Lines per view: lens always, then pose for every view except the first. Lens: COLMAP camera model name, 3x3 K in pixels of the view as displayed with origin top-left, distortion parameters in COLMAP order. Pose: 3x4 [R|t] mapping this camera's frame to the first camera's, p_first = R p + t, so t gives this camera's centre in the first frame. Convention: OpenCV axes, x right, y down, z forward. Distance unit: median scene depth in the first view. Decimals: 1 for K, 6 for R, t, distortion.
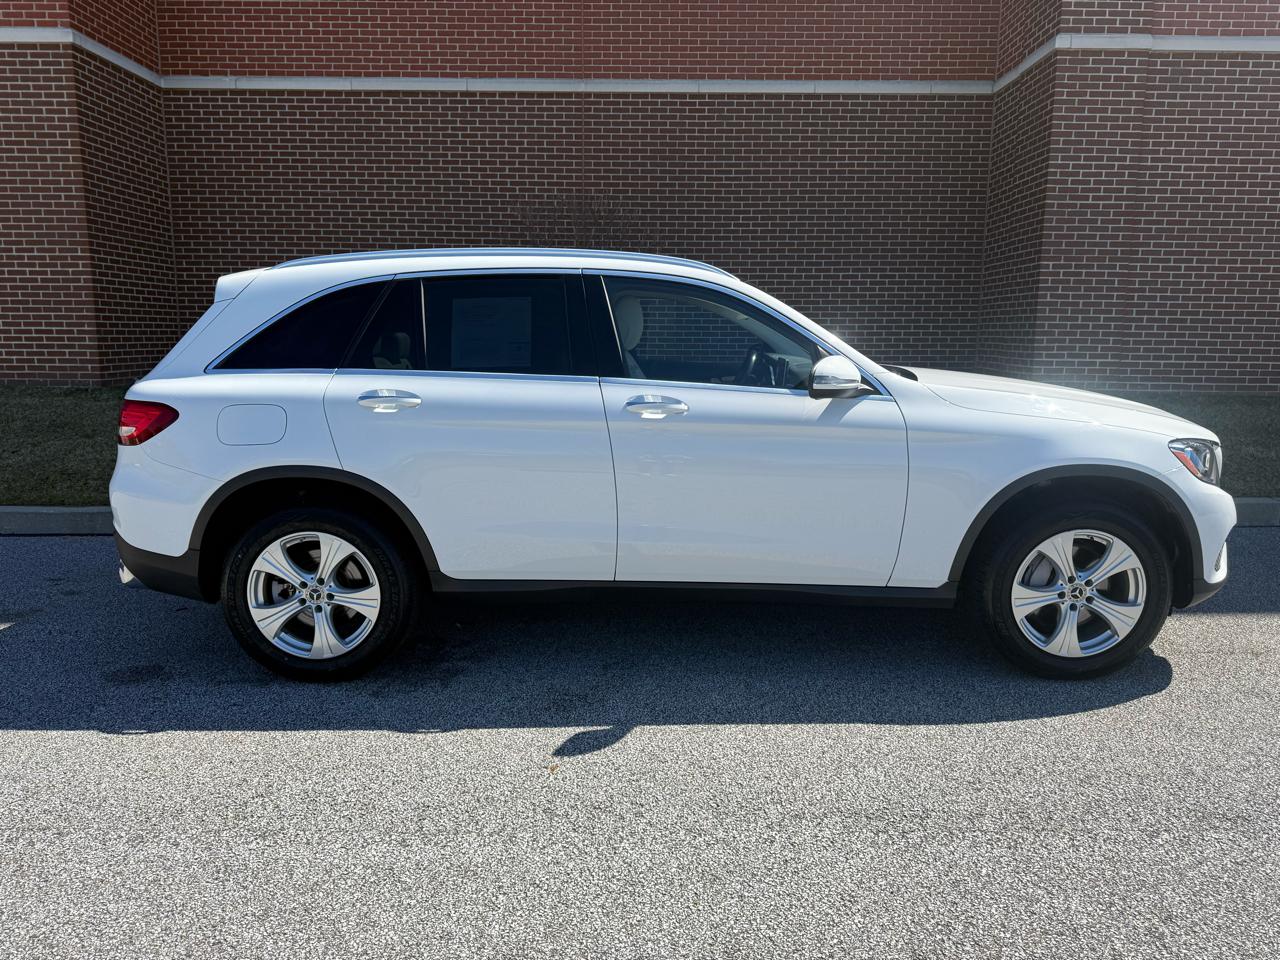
lens RADIAL K [[910.3, 0, 645.7], [0, 910.3, 481.1], [0, 0, 1]] dist [0.017277, -0.022032]
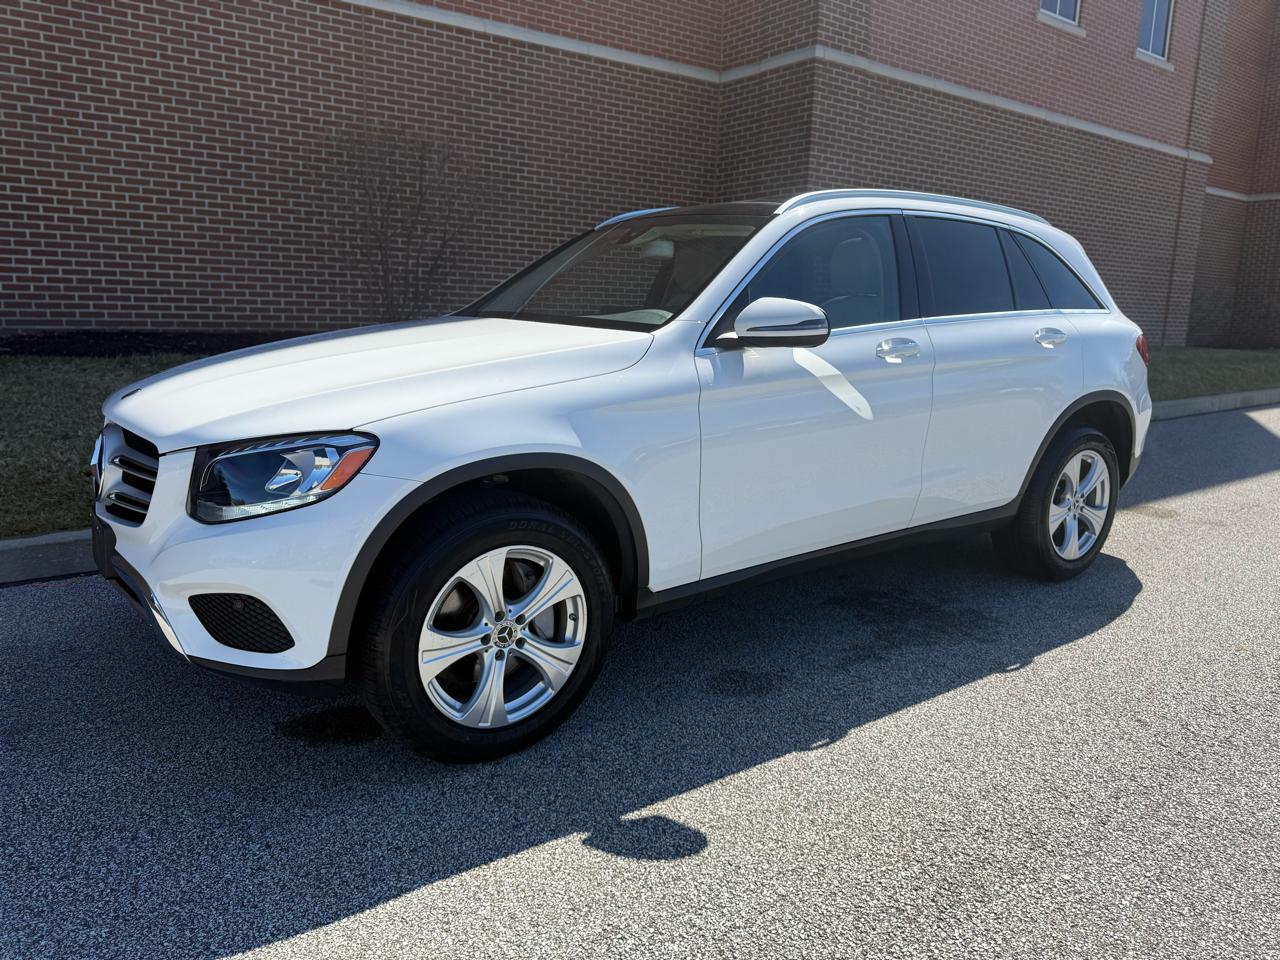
lens RADIAL K [[910.3, 0, 634.8], [0, 910.3, 472.4], [0, 0, 1]] dist [0.017277, -0.022032]
pose [[0.803250, -0.093304, 0.588289, -0.446399], [0.077087, 0.995633, 0.052654, -0.011808], [-0.590633, 0.003055, 0.806934, 0.159975]]
